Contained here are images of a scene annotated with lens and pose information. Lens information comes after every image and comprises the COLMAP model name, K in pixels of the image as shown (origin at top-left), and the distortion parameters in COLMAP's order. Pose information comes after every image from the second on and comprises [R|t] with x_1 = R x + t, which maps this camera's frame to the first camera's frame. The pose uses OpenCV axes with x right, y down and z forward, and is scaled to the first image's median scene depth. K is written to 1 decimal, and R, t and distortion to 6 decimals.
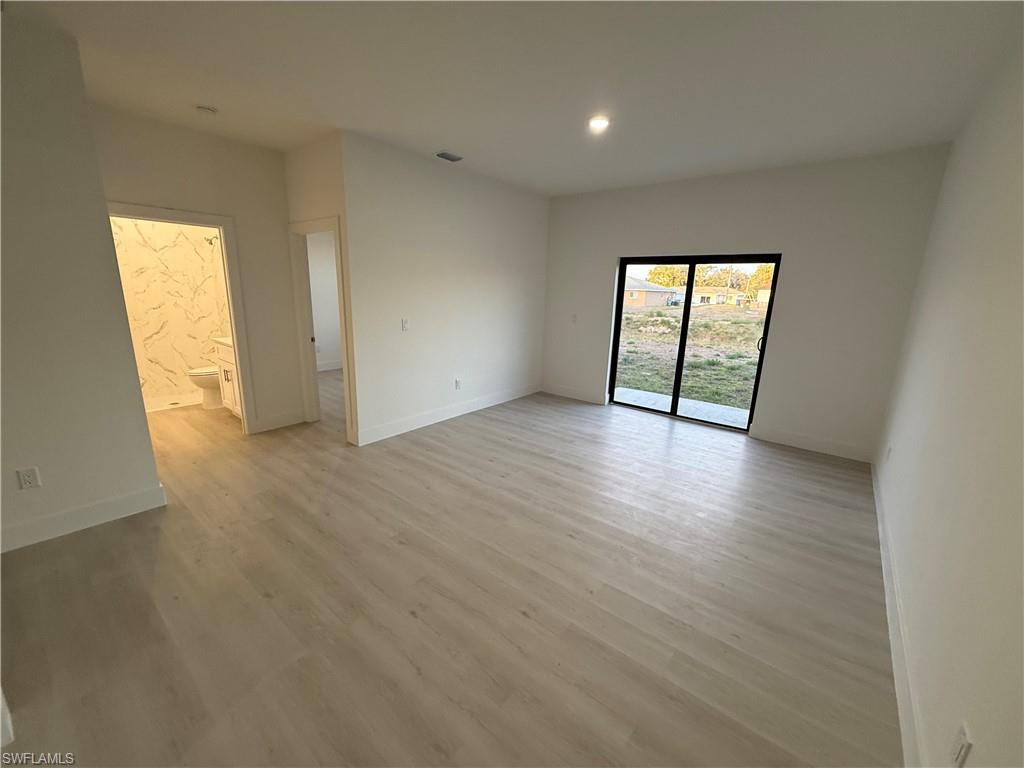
lens RADIAL K [[409.3, 0, 510.7], [0, 409.3, 385.3], [0, 0, 1]] dist [0.000107, -0.000337]
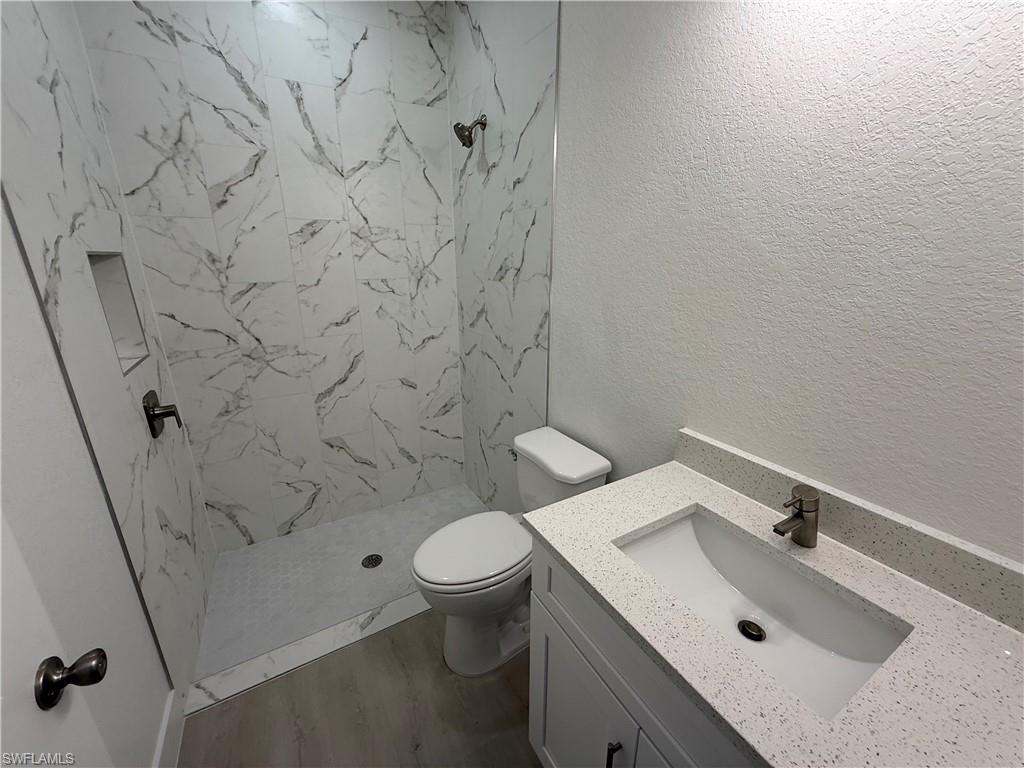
lens RADIAL K [[409.3, 0, 510.5], [0, 409.3, 385.4], [0, 0, 1]] dist [0.000107, -0.000337]
pose [[0.933983, 0.075901, -0.349163, -0.552576], [-0.052703, 0.995754, 0.075480, -0.163791], [0.353409, -0.052095, 0.934017, 0.664251]]
